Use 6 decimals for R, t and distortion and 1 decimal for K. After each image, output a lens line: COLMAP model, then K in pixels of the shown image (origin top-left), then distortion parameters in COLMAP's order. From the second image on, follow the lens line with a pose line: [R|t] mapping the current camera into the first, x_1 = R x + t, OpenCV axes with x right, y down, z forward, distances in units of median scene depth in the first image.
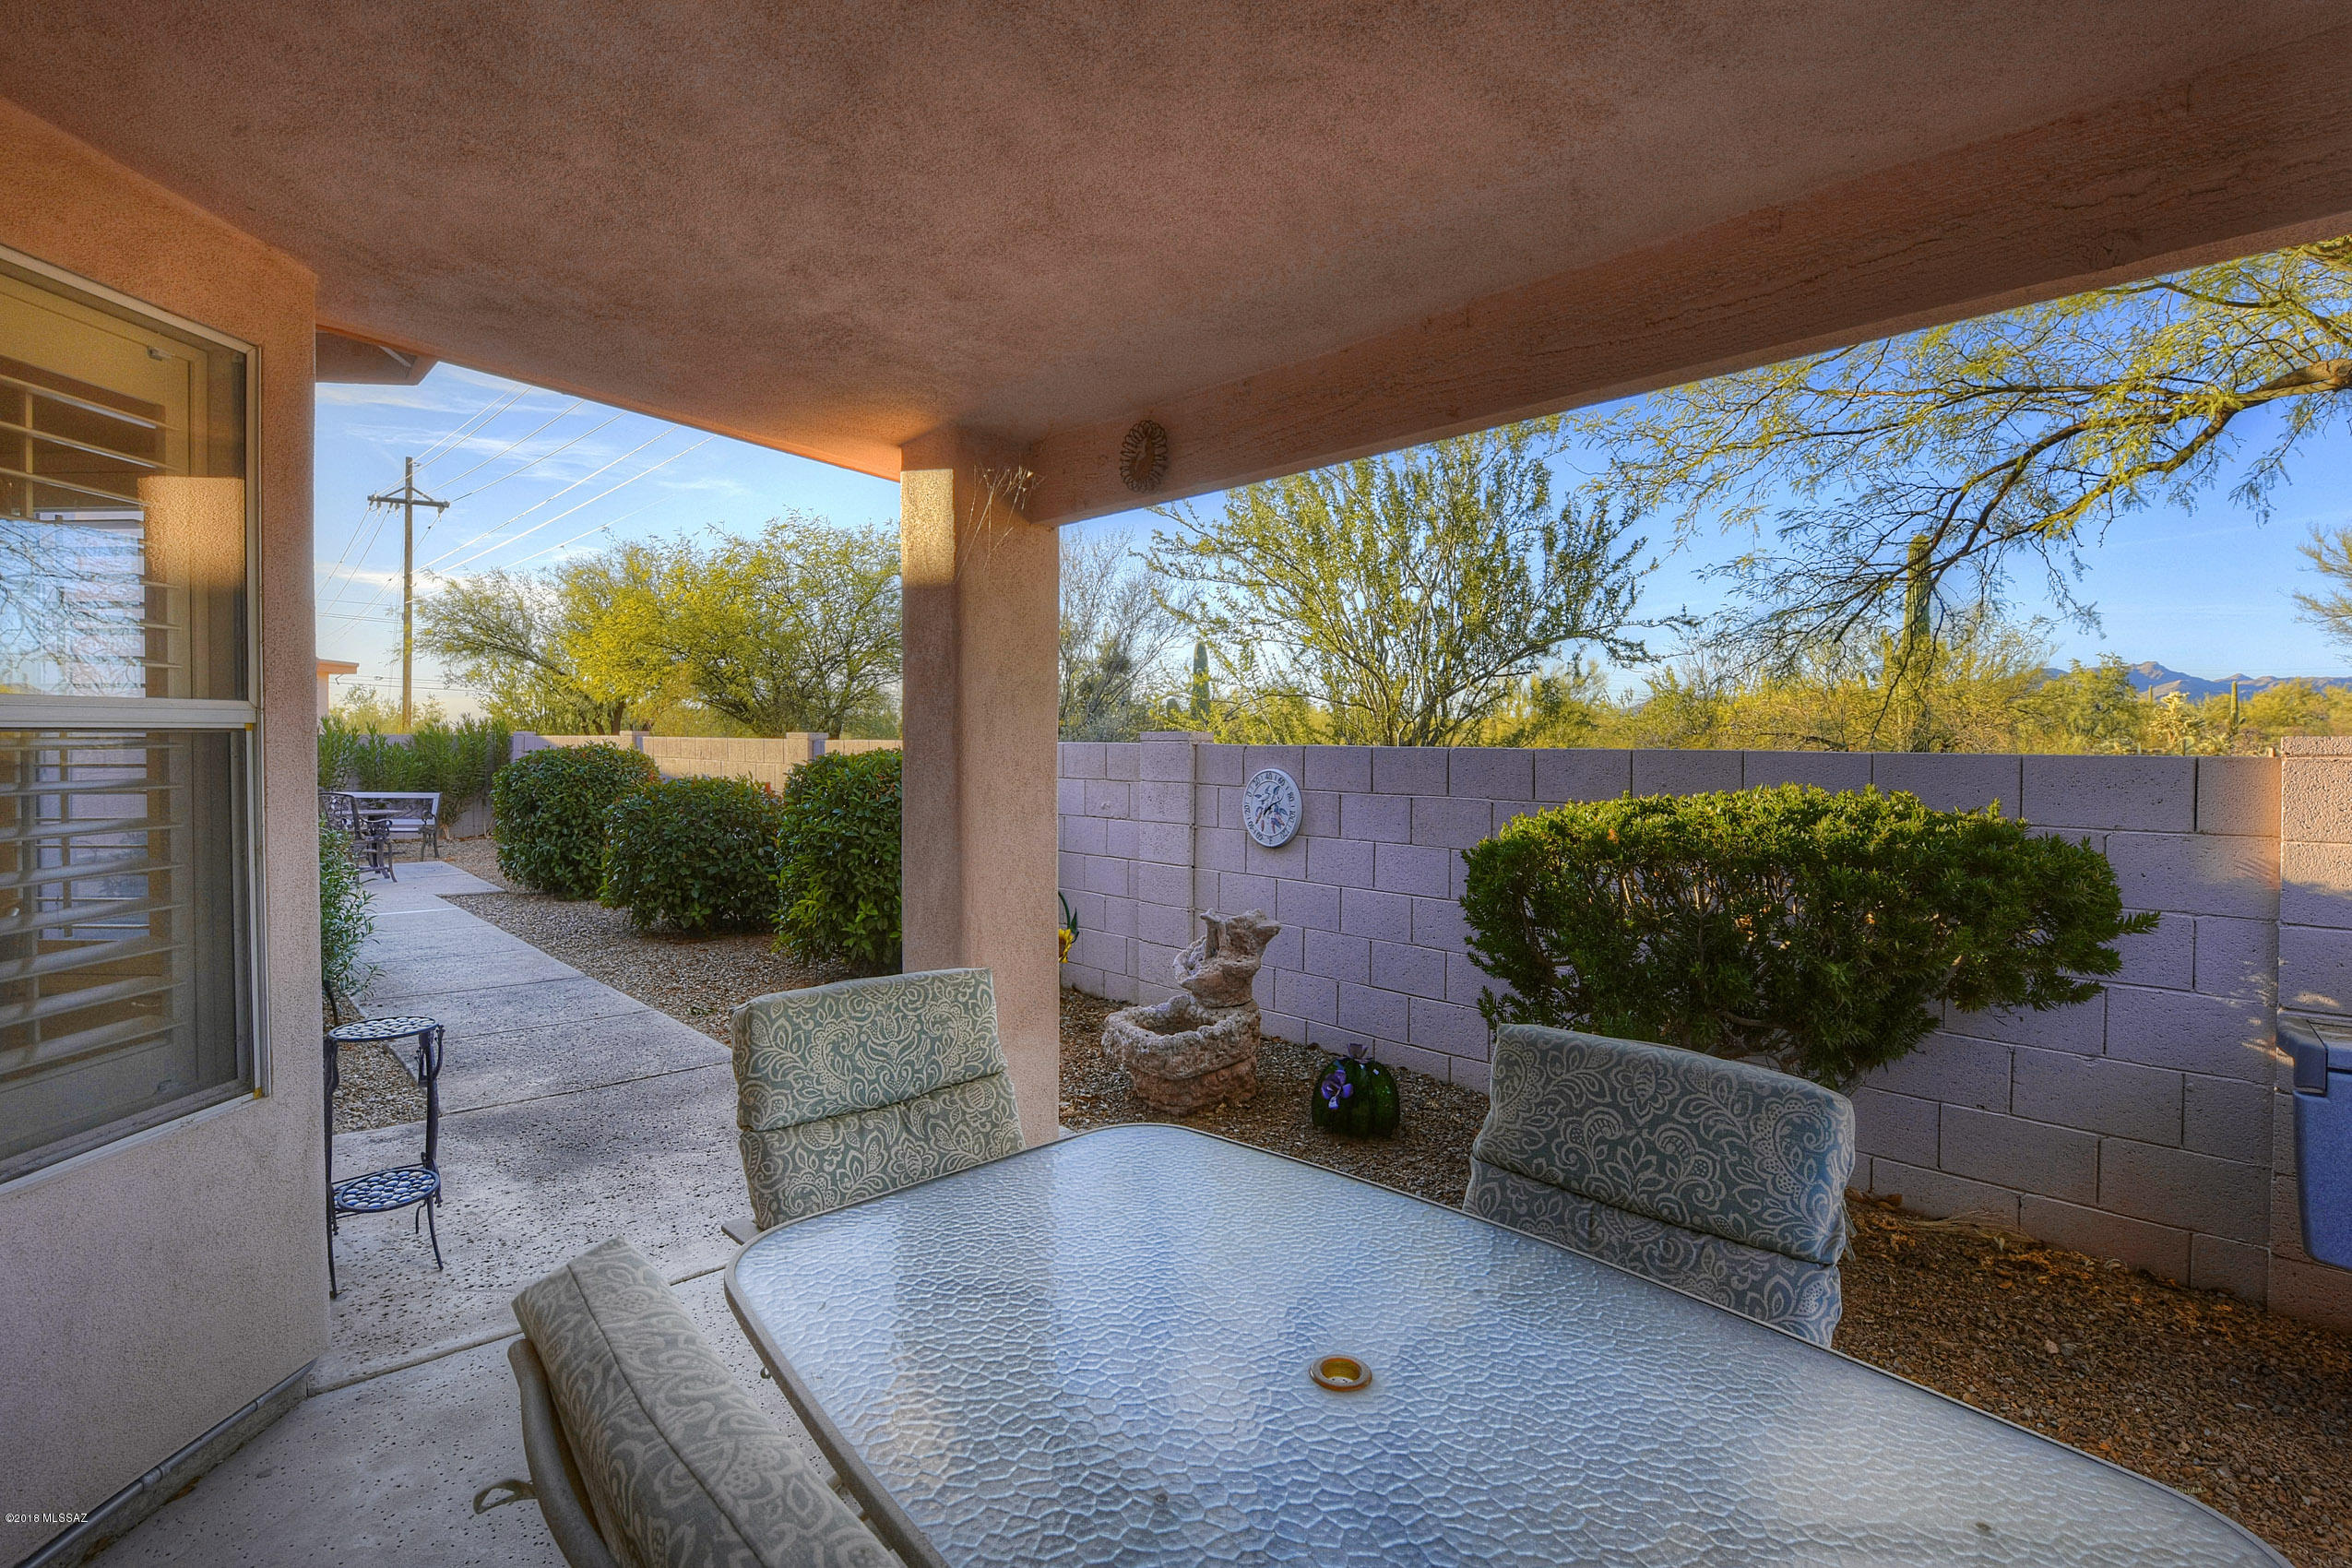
lens RADIAL K [[1078.4, 0, 1180.0], [0, 1078.4, 743.0], [0, 0, 1]] dist [0.000656, -0.010716]
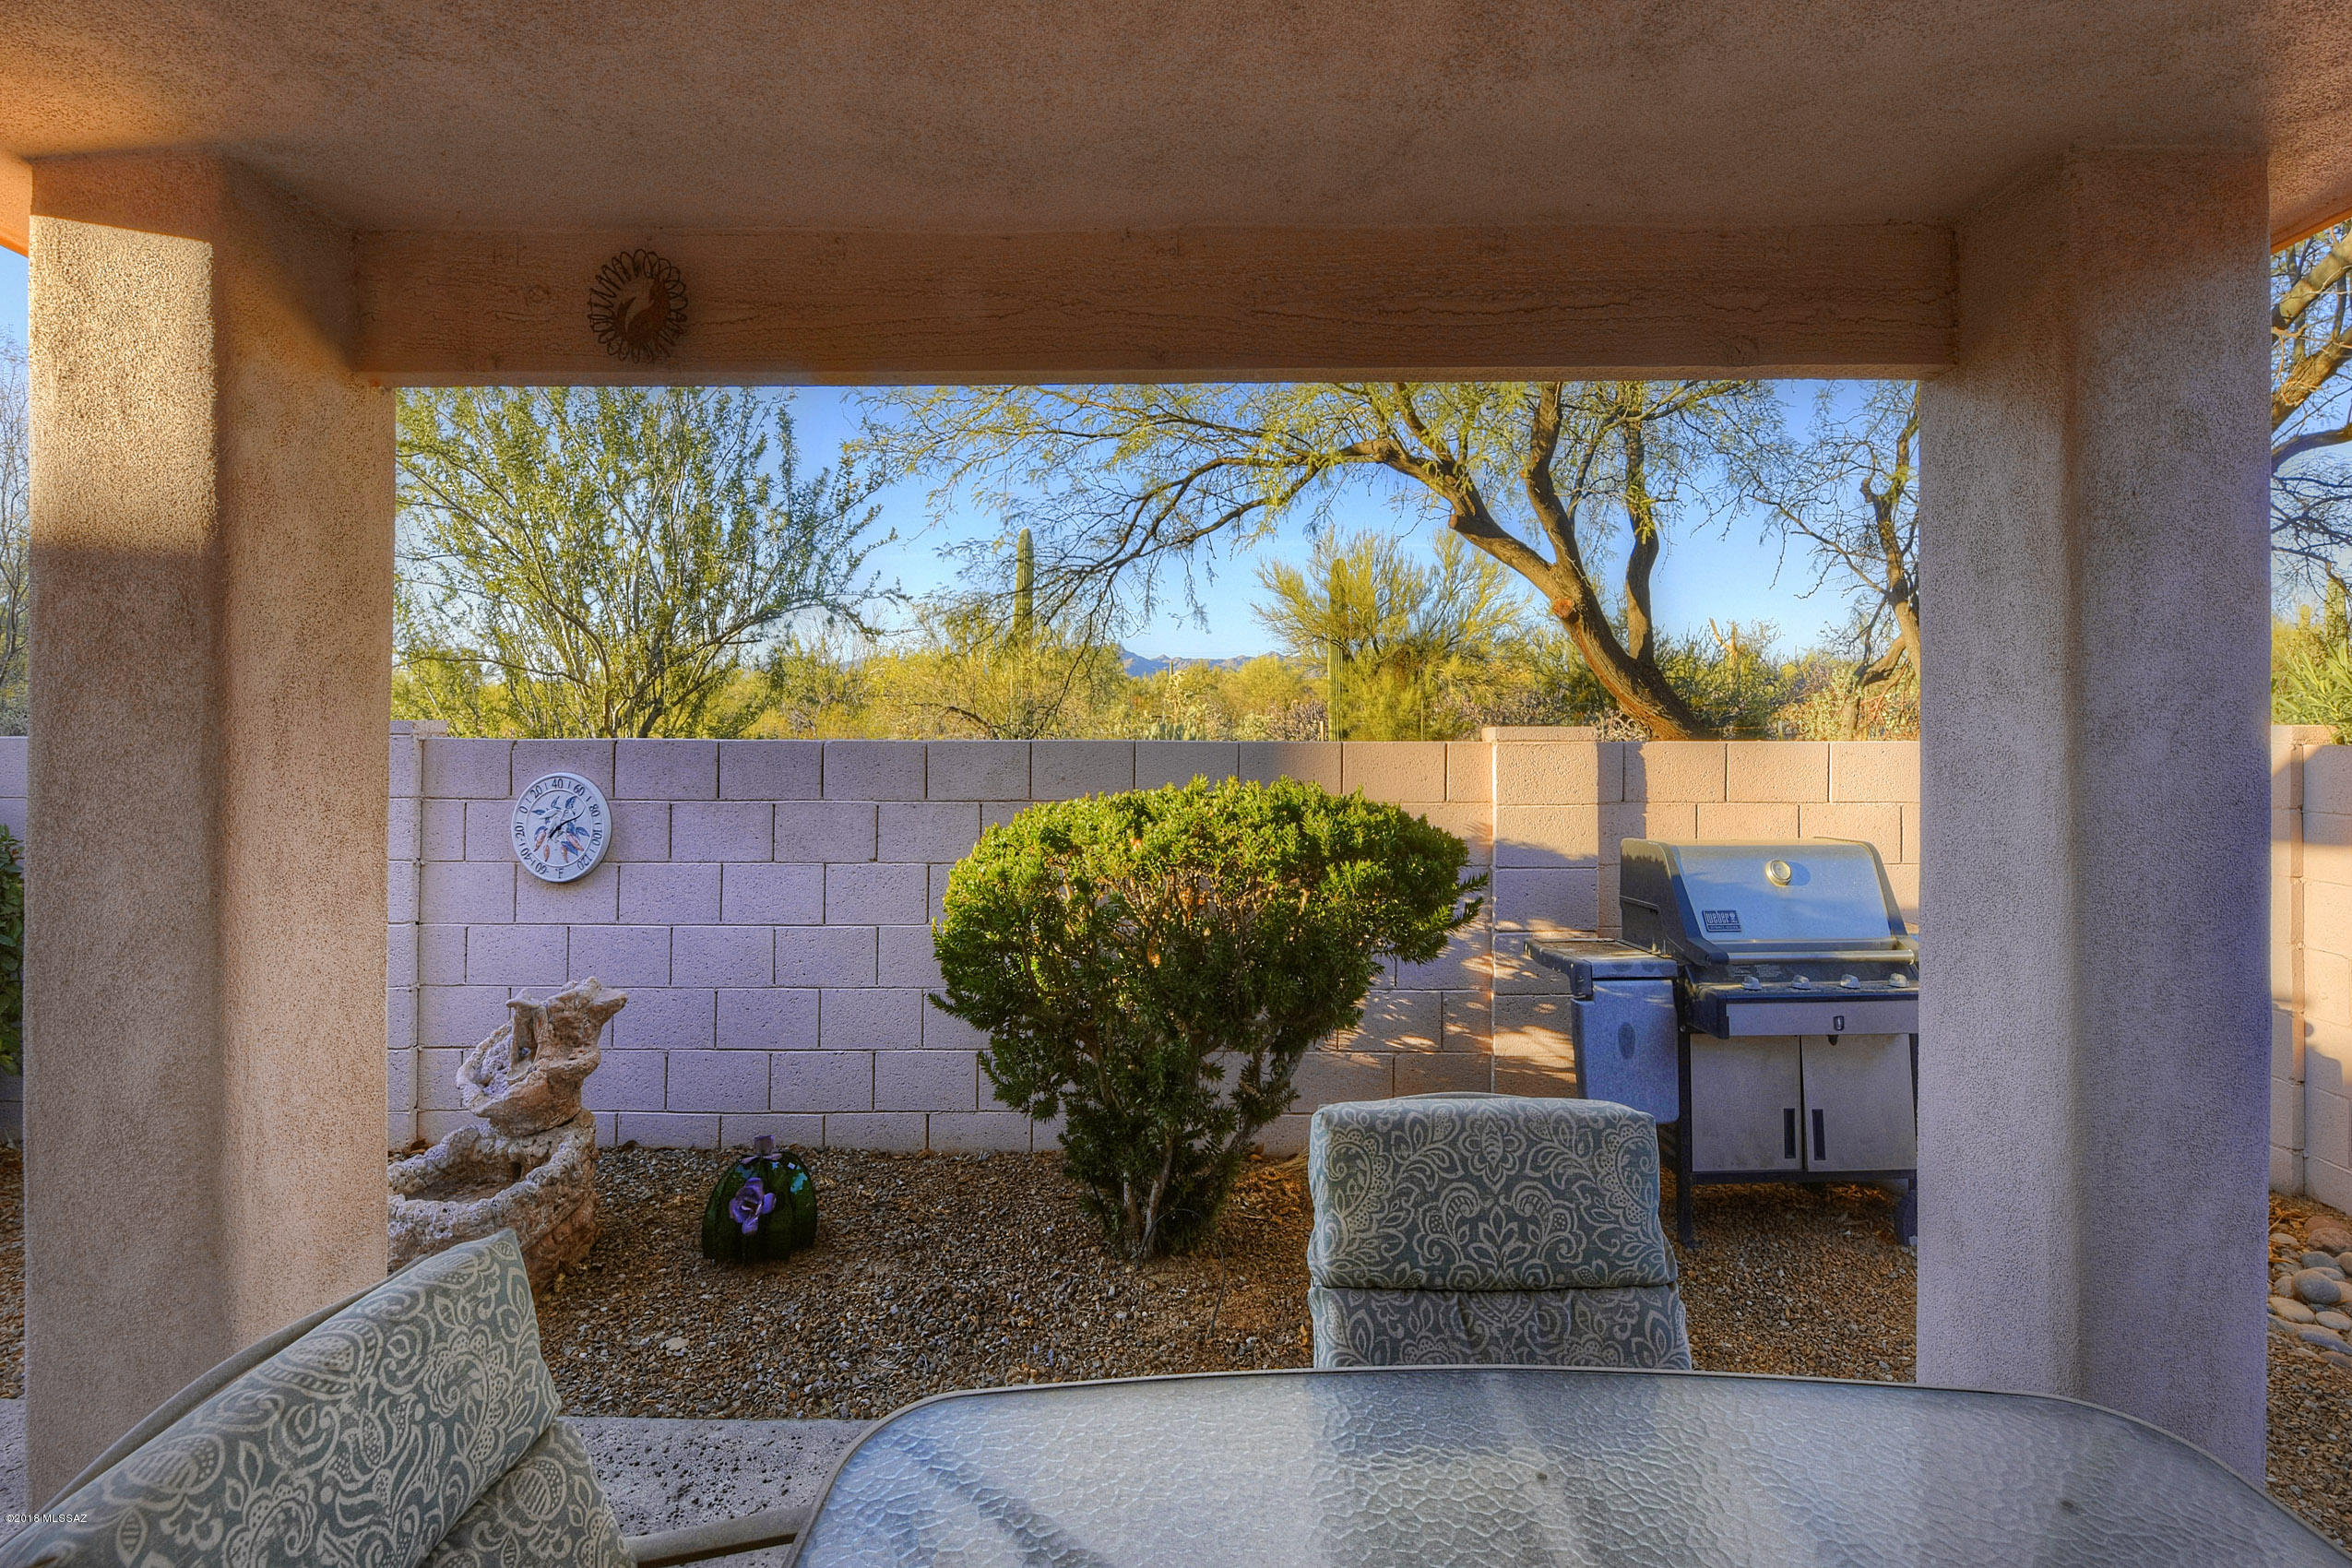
lens RADIAL K [[1126.1, 0, 1177.8], [0, 1126.1, 701.6], [0, 0, 1]] dist [0.000851, -0.011723]
pose [[0.705029, 0.004221, 0.709165, -0.257186], [-0.001026, 0.999987, -0.004932, -0.032851], [-0.709177, 0.002750, 0.705025, 0.301568]]
